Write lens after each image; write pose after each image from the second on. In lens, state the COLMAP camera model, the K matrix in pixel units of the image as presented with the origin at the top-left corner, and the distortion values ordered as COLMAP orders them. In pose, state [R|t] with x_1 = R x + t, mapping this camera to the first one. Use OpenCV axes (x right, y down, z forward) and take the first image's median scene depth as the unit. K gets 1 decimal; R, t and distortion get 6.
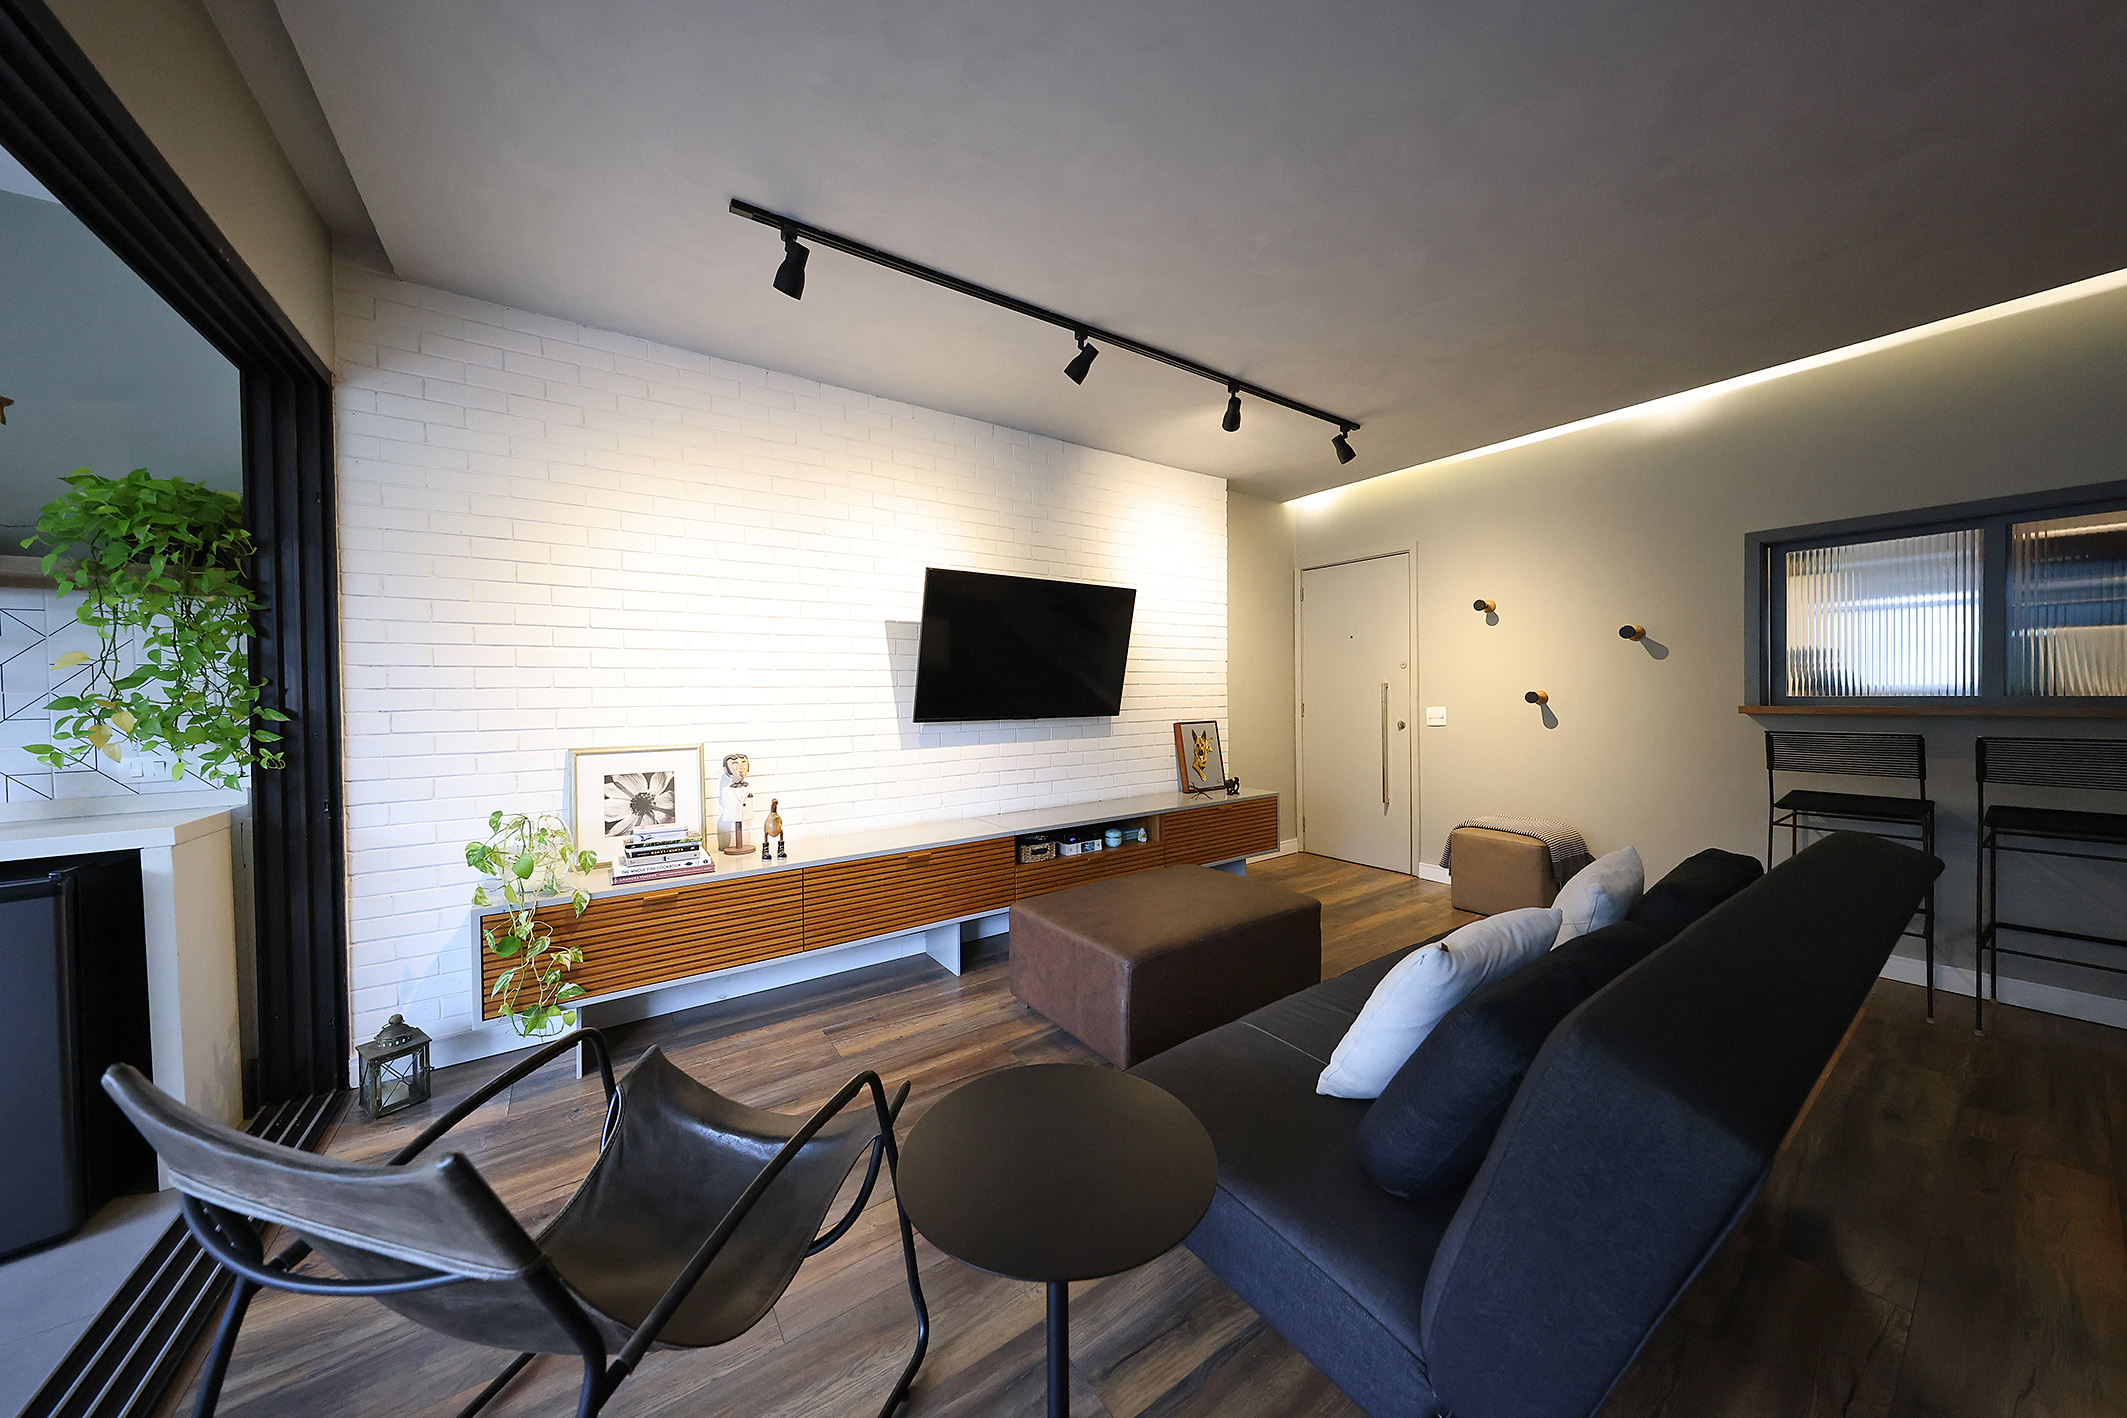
lens RADIAL K [[693.0, 0, 1062.6], [0, 693.0, 697.6], [0, 0, 1]] dist [0.001469, -0.000228]
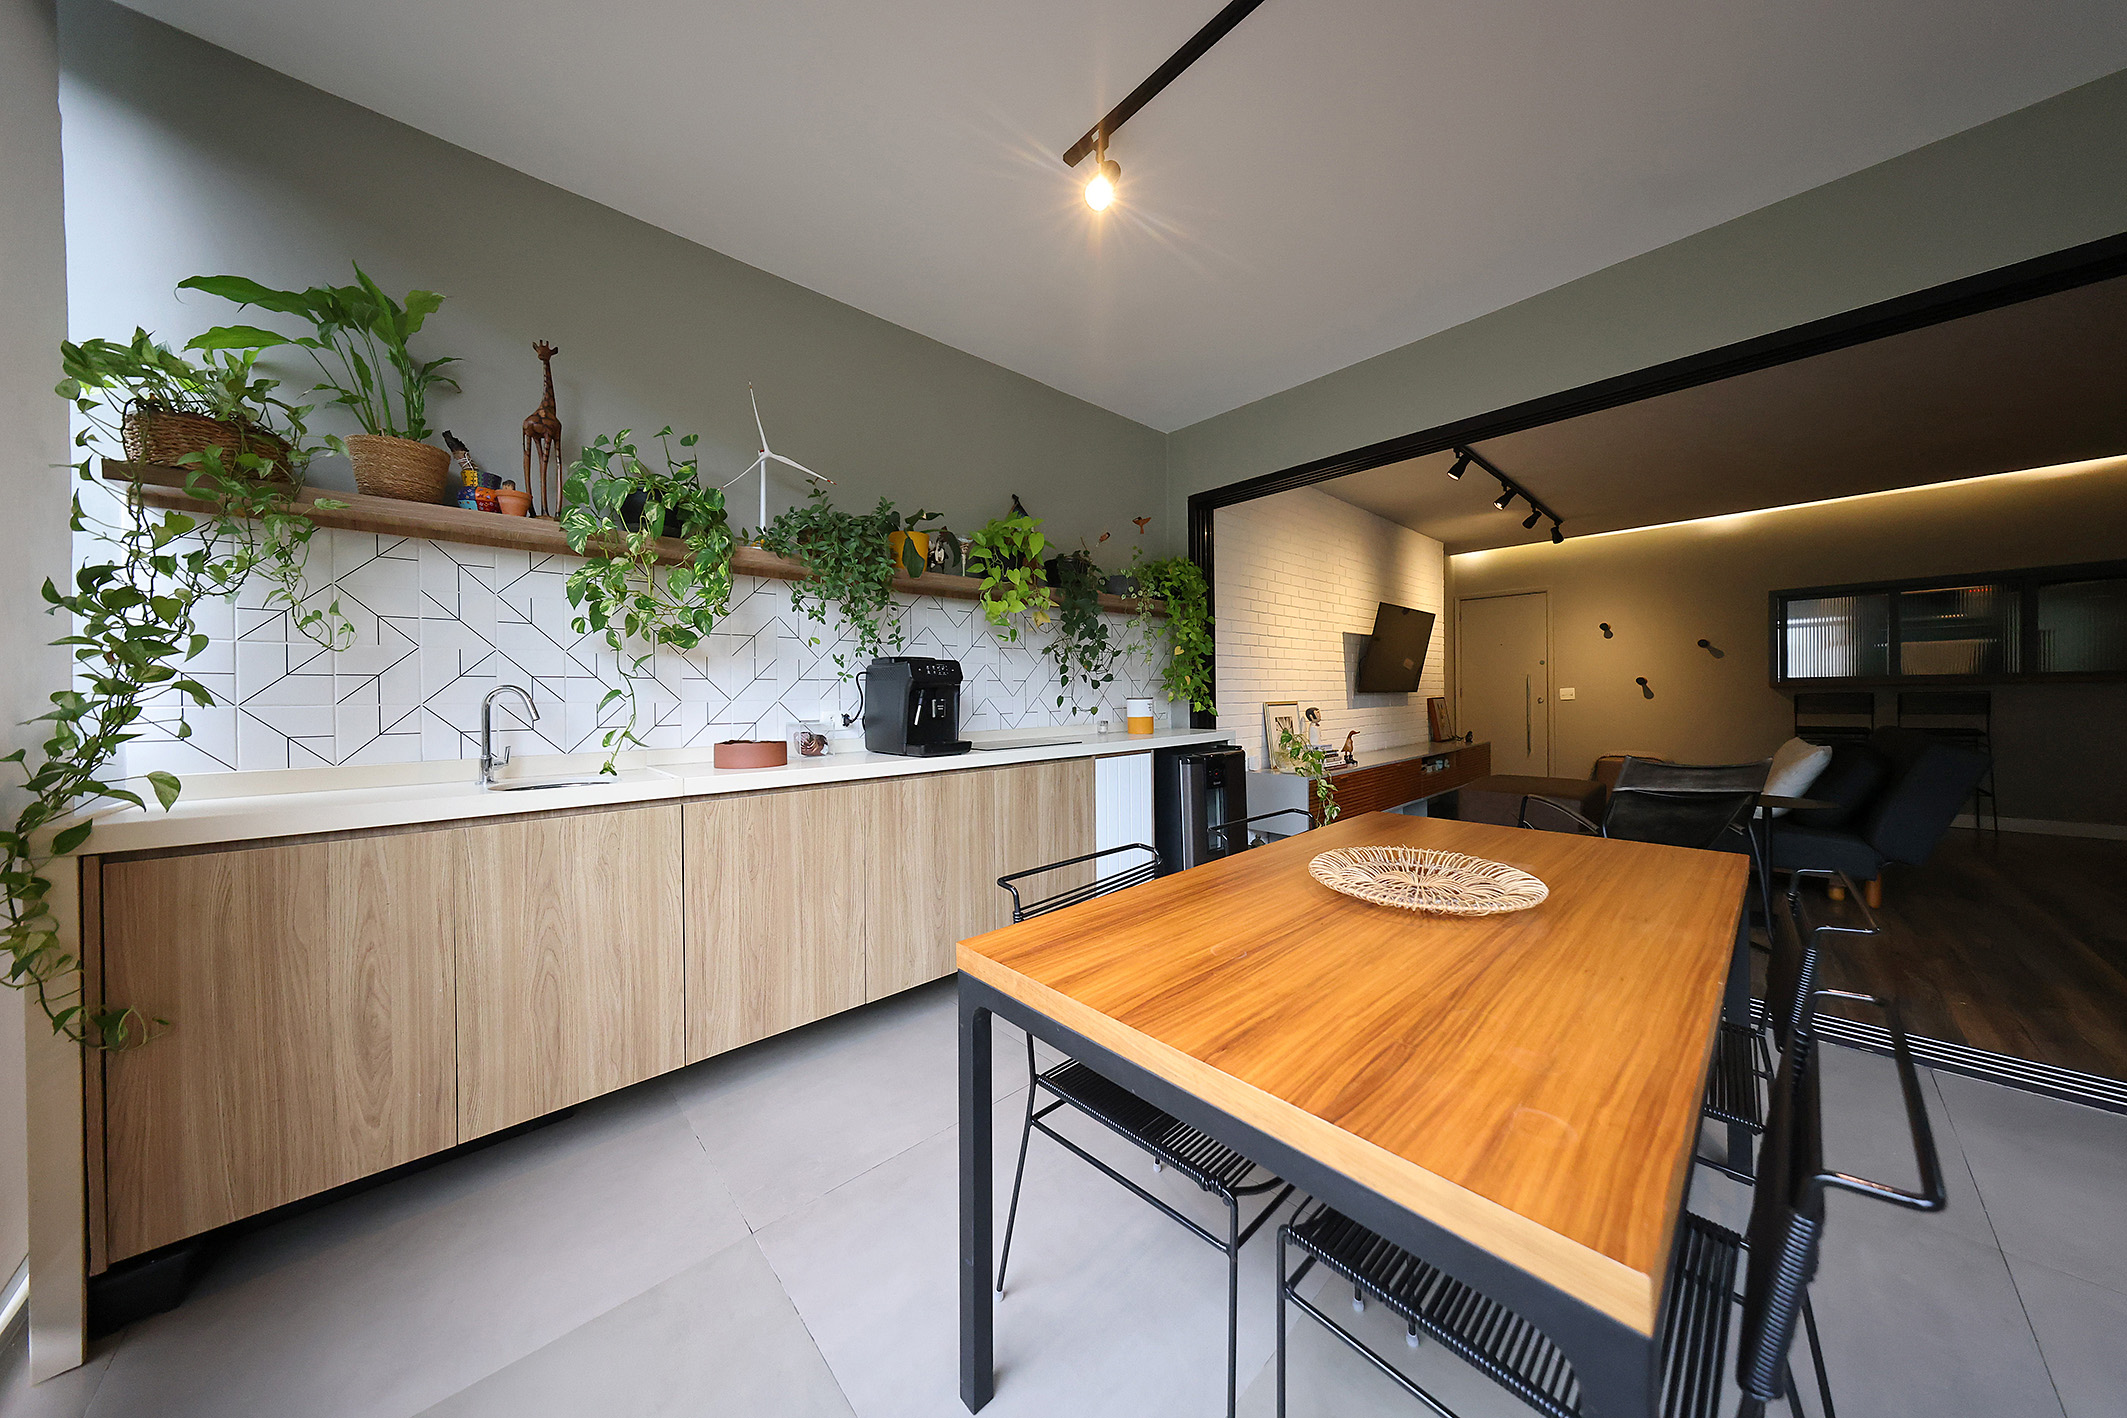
lens RADIAL K [[661.1, 0, 1062.6], [0, 661.1, 702.9], [0, 0, 1]] dist [0.007605, -0.000372]
pose [[0.988675, -0.002984, 0.150043, -1.349633], [0.002733, 0.999994, 0.001883, 0.064327], [-0.150047, -0.001451, 0.988678, -0.566759]]
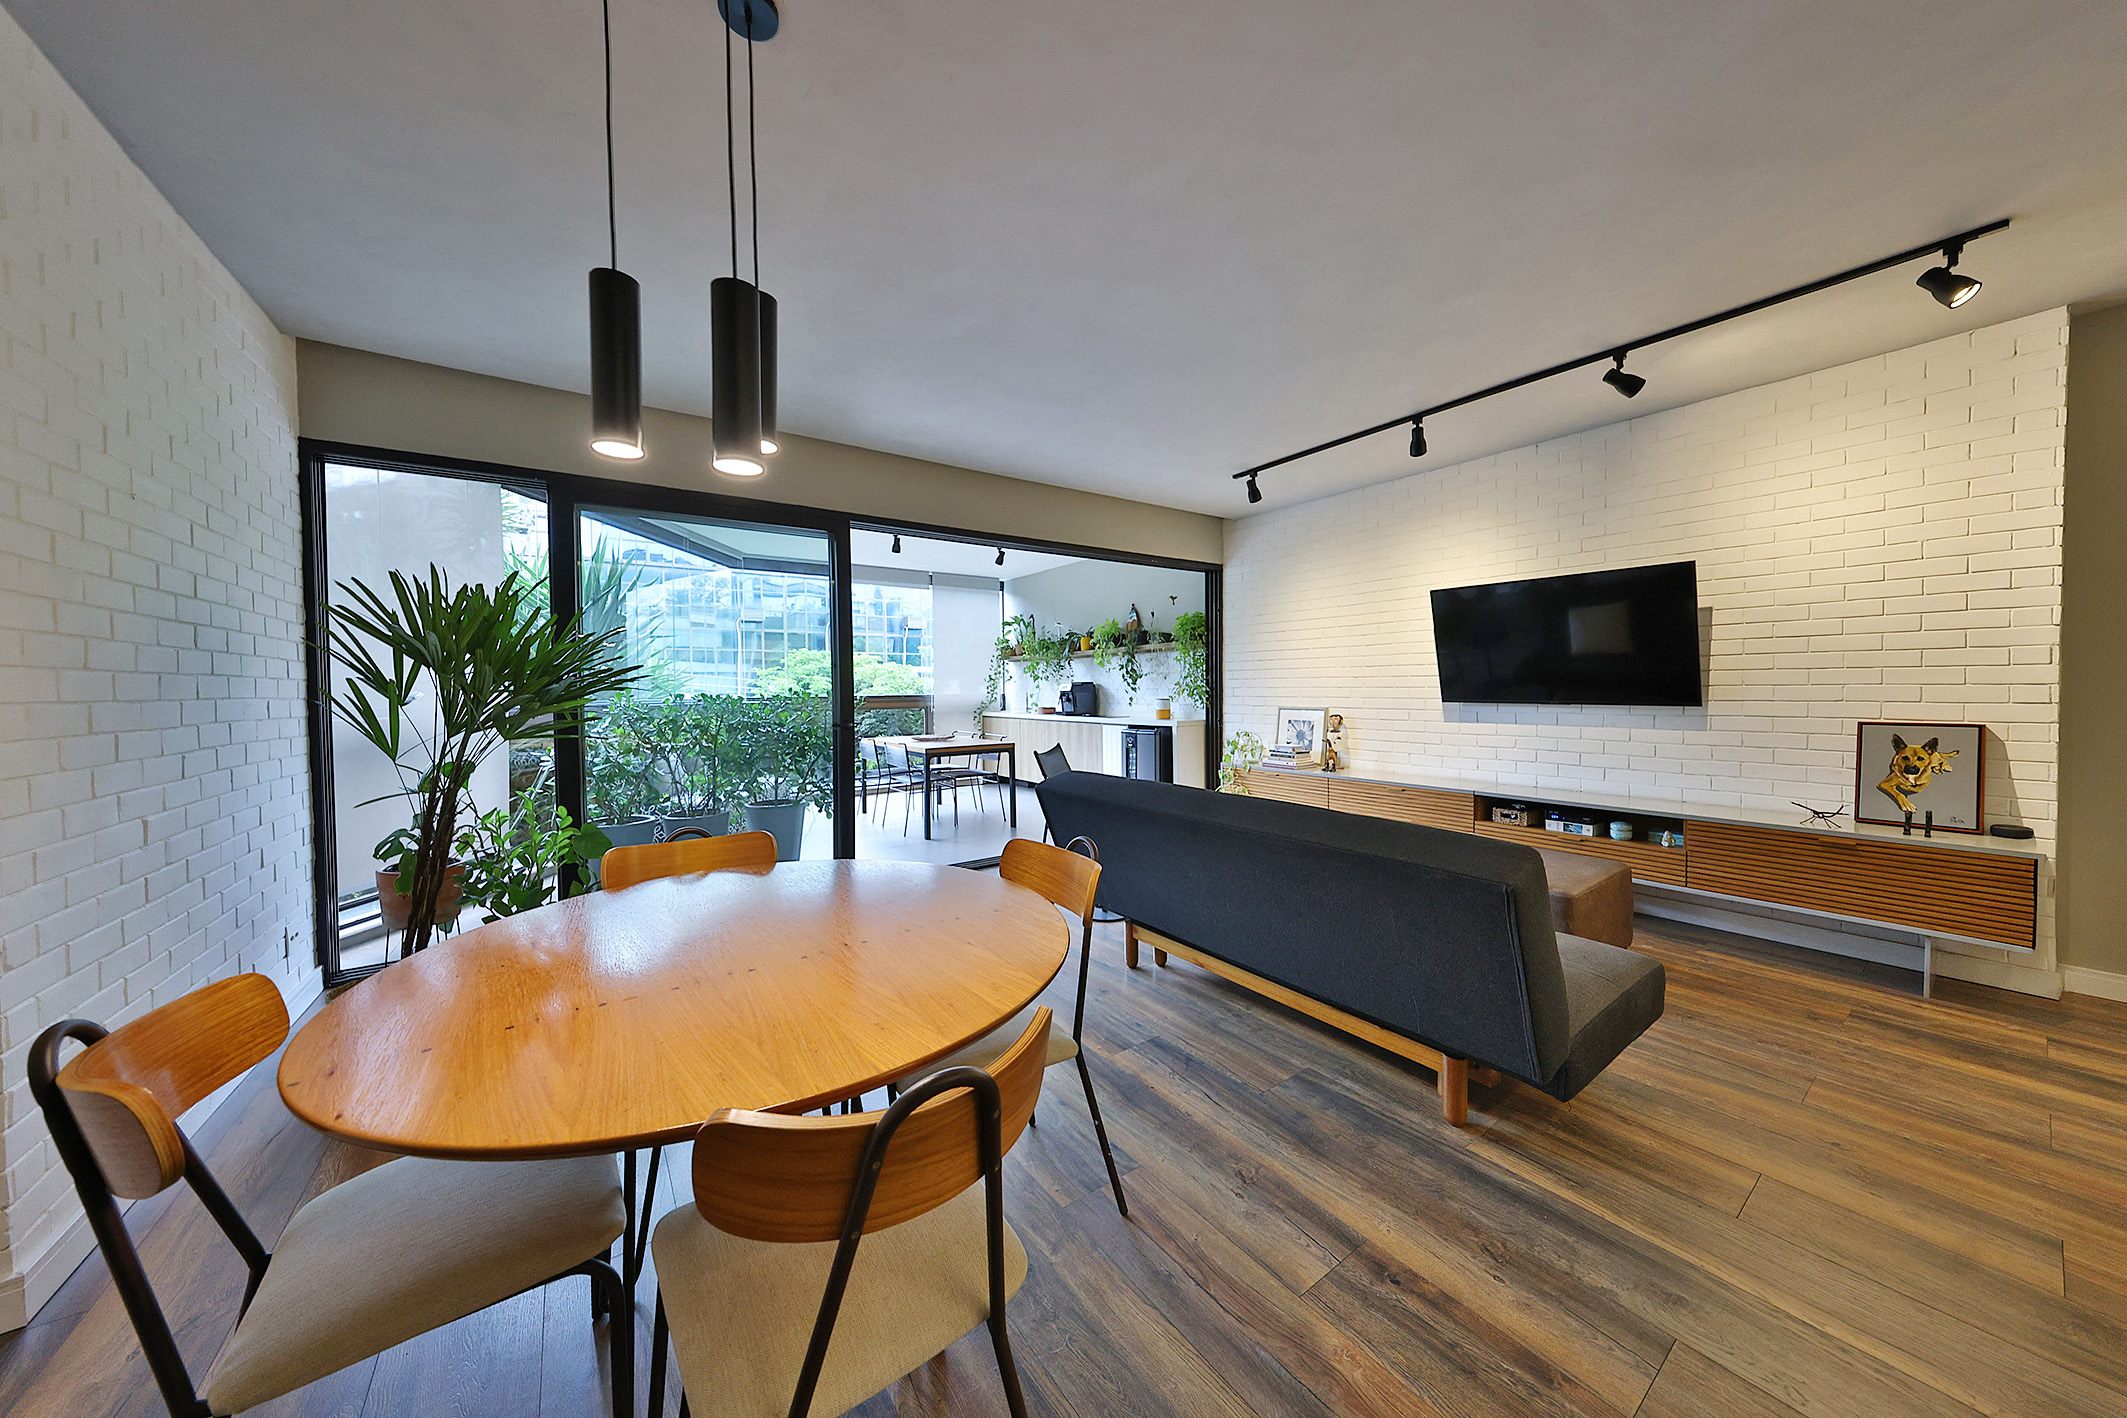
lens RADIAL K [[661.1, 0, 1077.9], [0, 661.1, 700.8], [0, 0, 1]] dist [0.007605, -0.000372]
pose [[0.047741, 0.036108, -0.998207, 1.221076], [0.003749, 0.999333, 0.036328, -0.020639], [0.998853, -0.005477, 0.047573, 0.246586]]
